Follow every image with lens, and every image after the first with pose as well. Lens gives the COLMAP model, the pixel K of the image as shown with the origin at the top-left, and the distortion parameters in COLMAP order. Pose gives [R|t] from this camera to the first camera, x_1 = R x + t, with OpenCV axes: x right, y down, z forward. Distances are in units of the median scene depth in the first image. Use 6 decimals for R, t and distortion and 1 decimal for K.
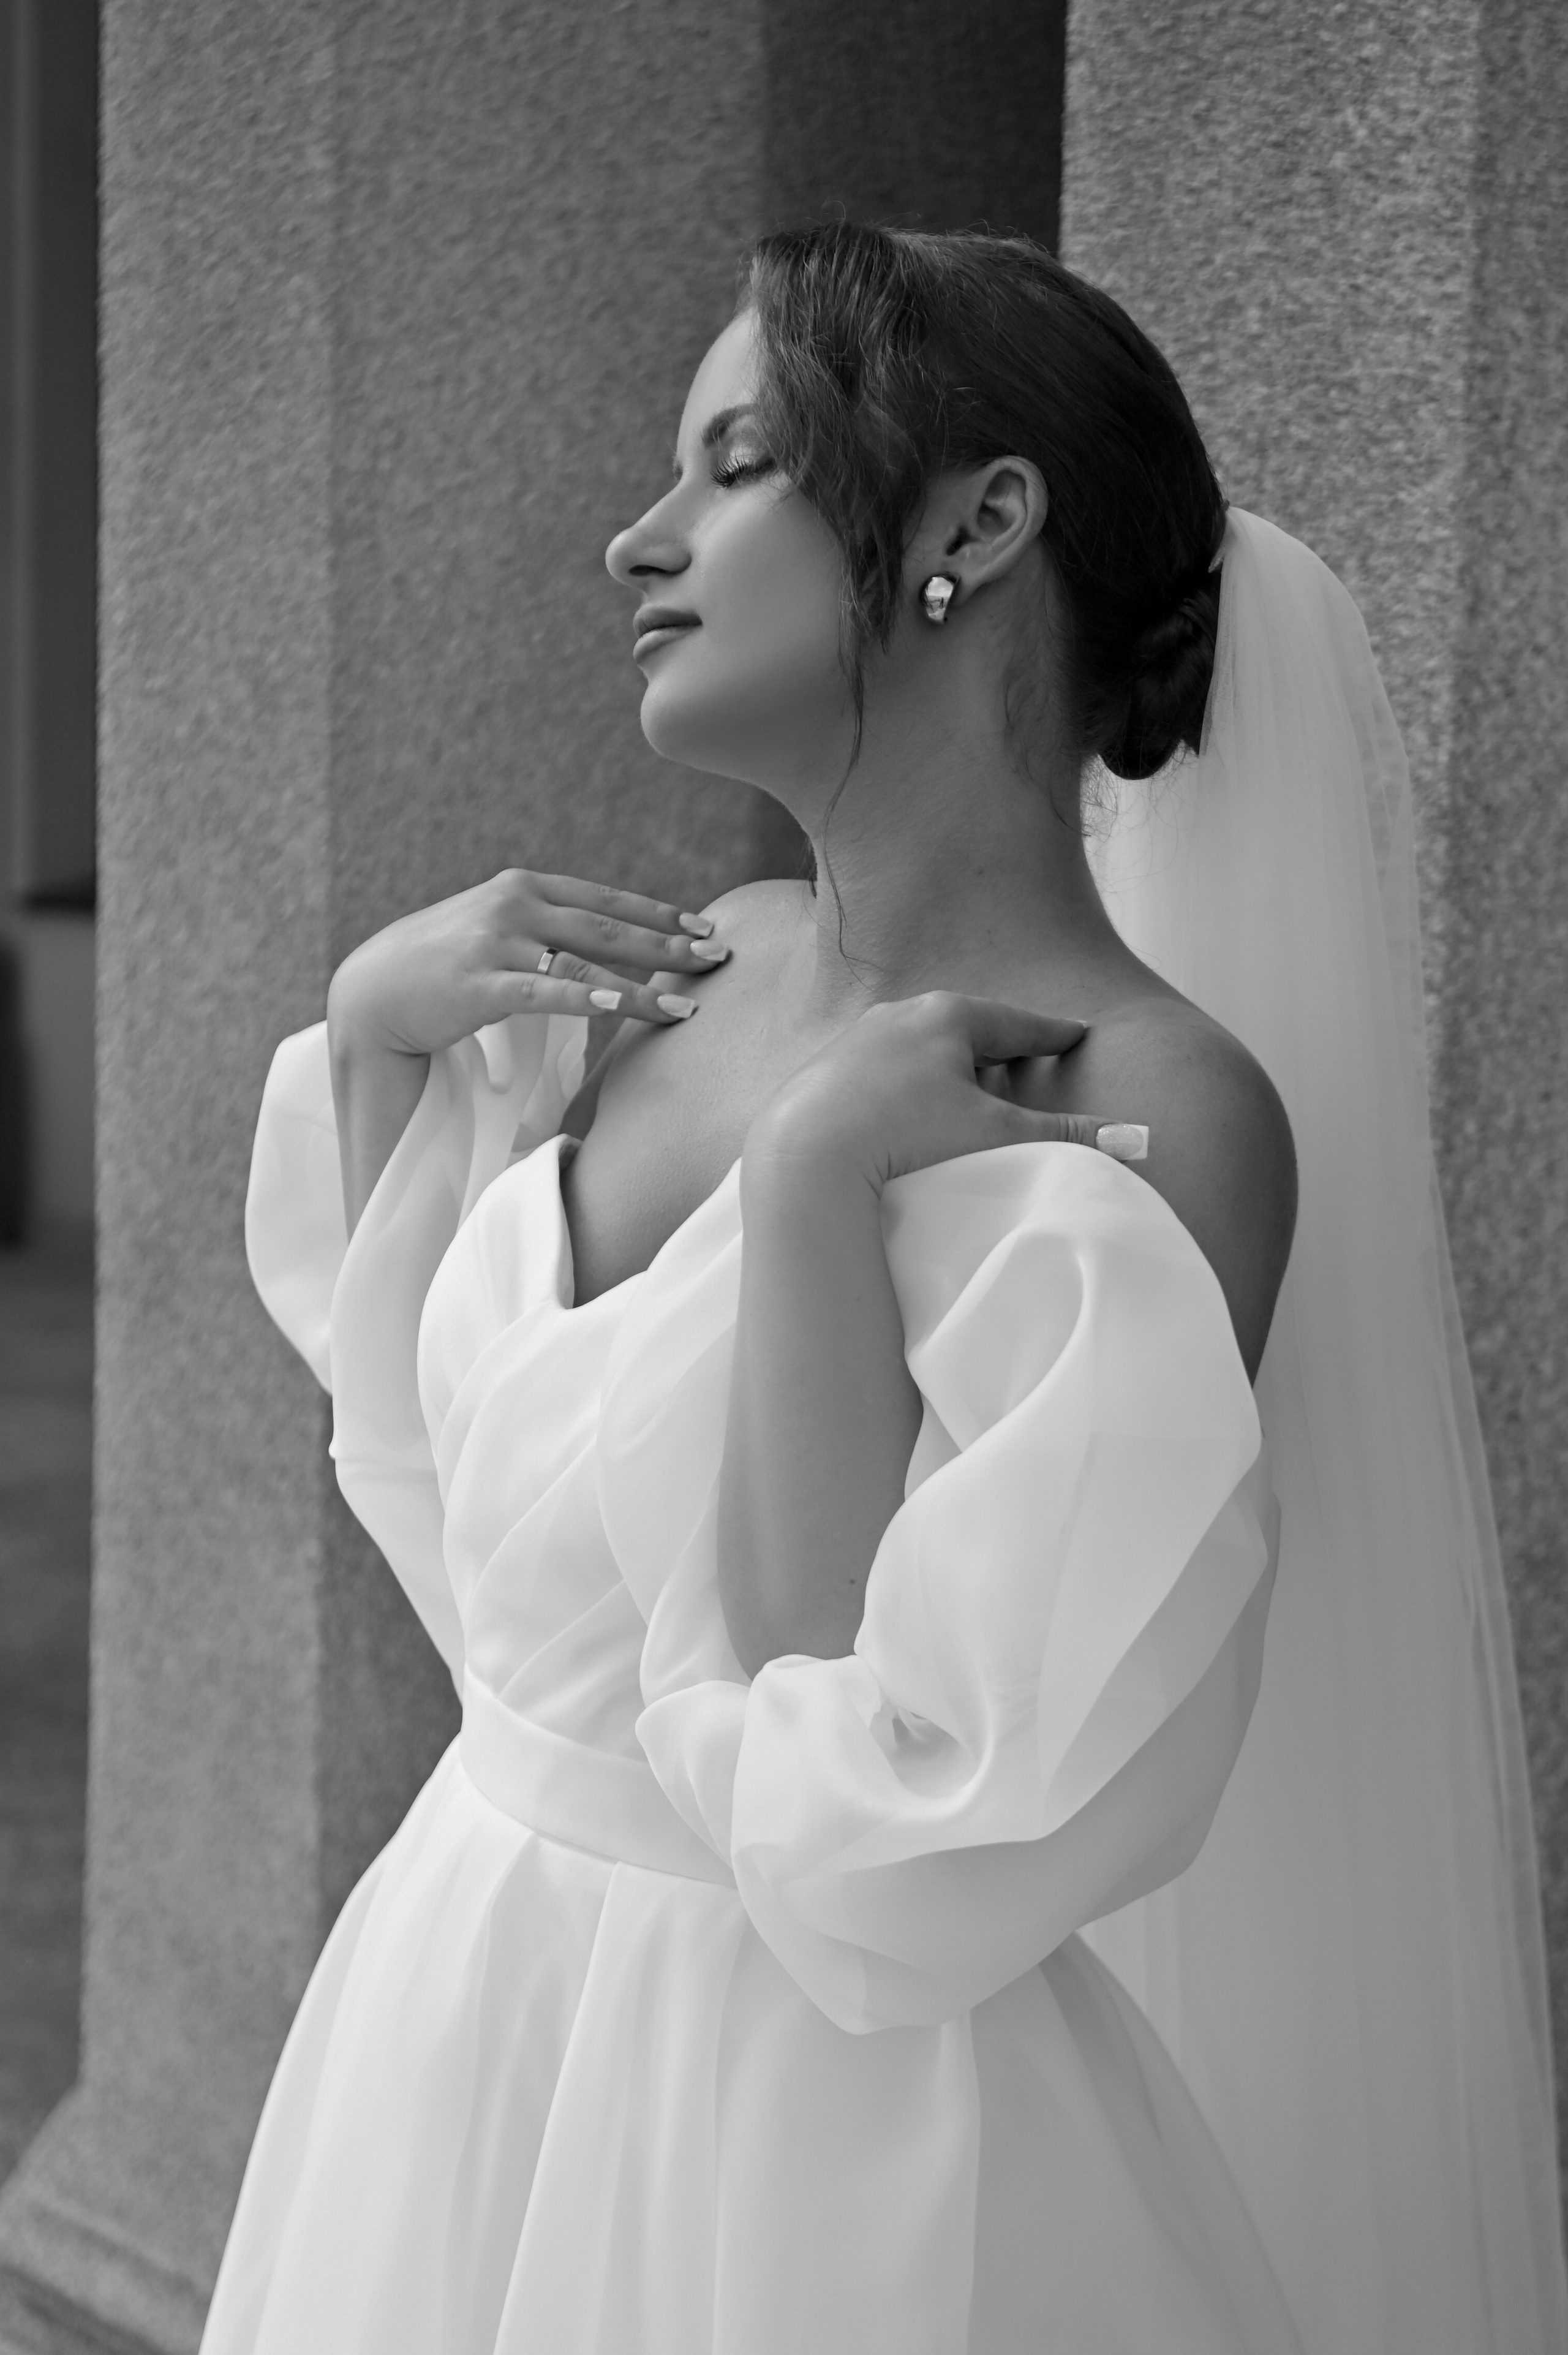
lens RADIAL K [[4721.7, 0, 786.3], [0, 4721.7, 1175.9], [0, 0, 1]] dist [0.100213, 0.000000]
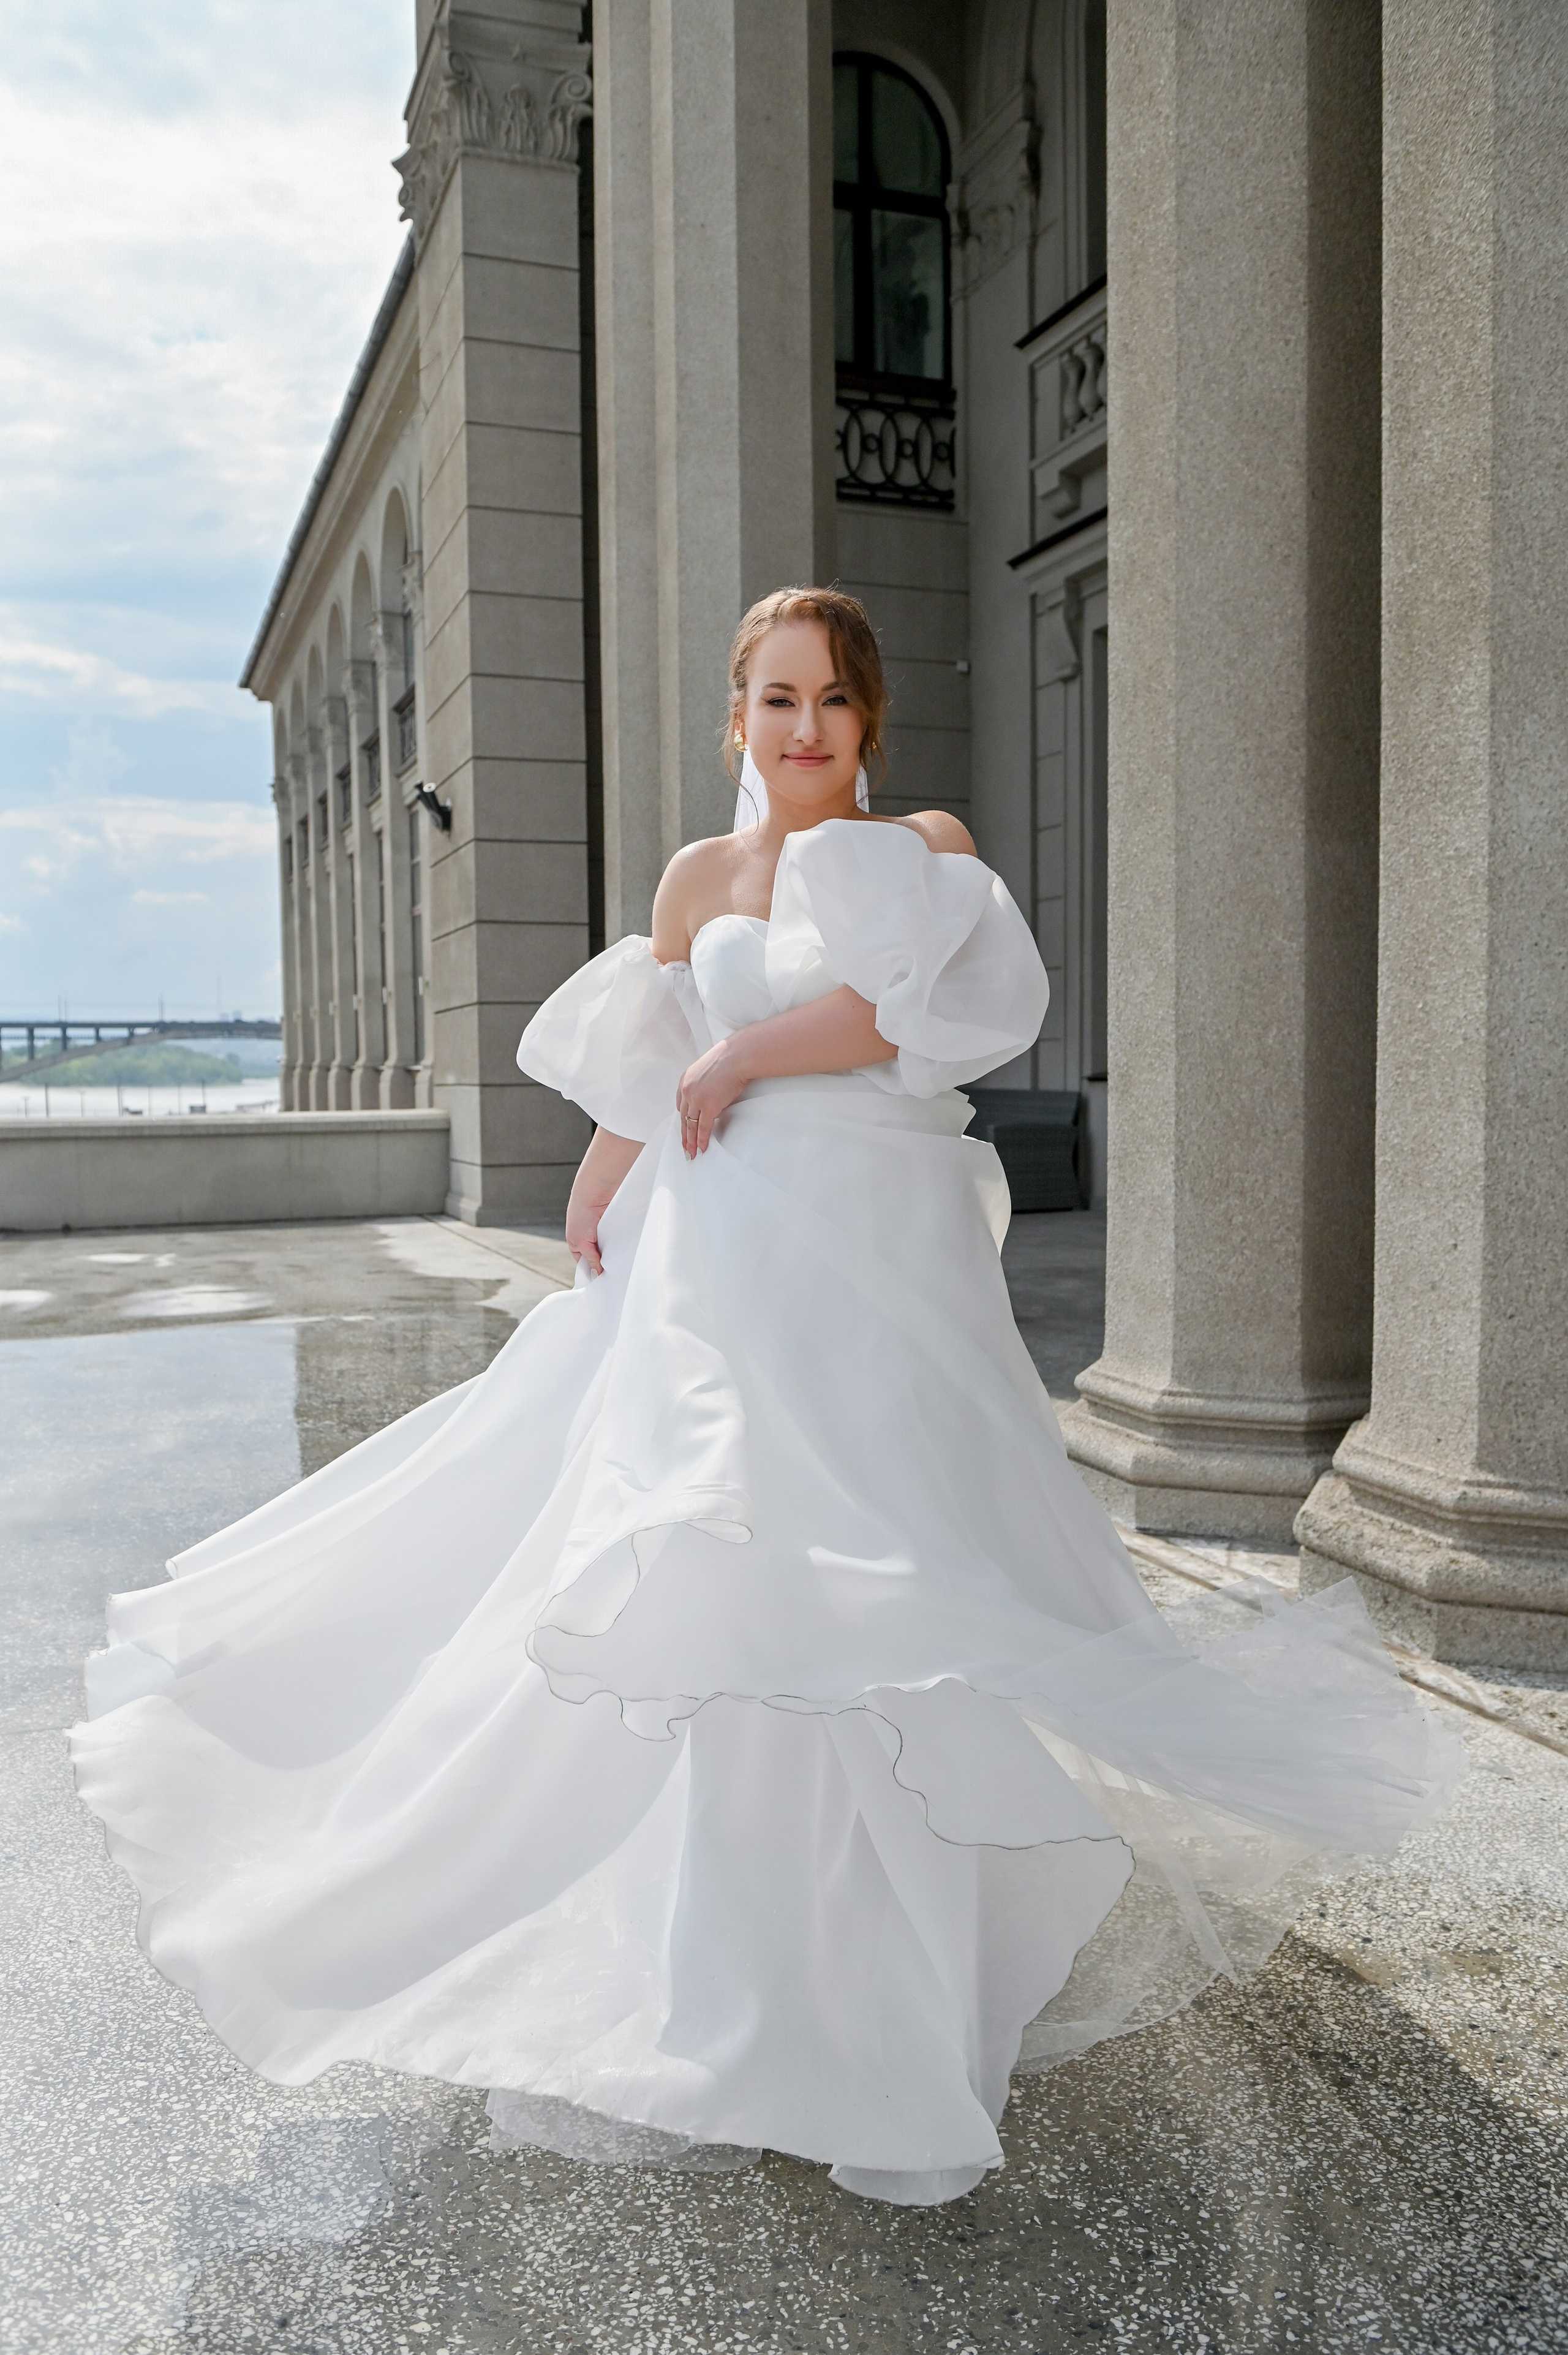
lens RADIAL K [[1728.1, 0, 784.9], [0, 1728.1, 1184.7], [0, 0, 1]] dist [-0.003124, 0.000387]
pose [[0.946033, -0.003029, -0.324055, 0.040082], [0.006774, 0.999923, 0.010428, 0.090761], [0.323999, -0.012060, 0.945981, -0.270633]]
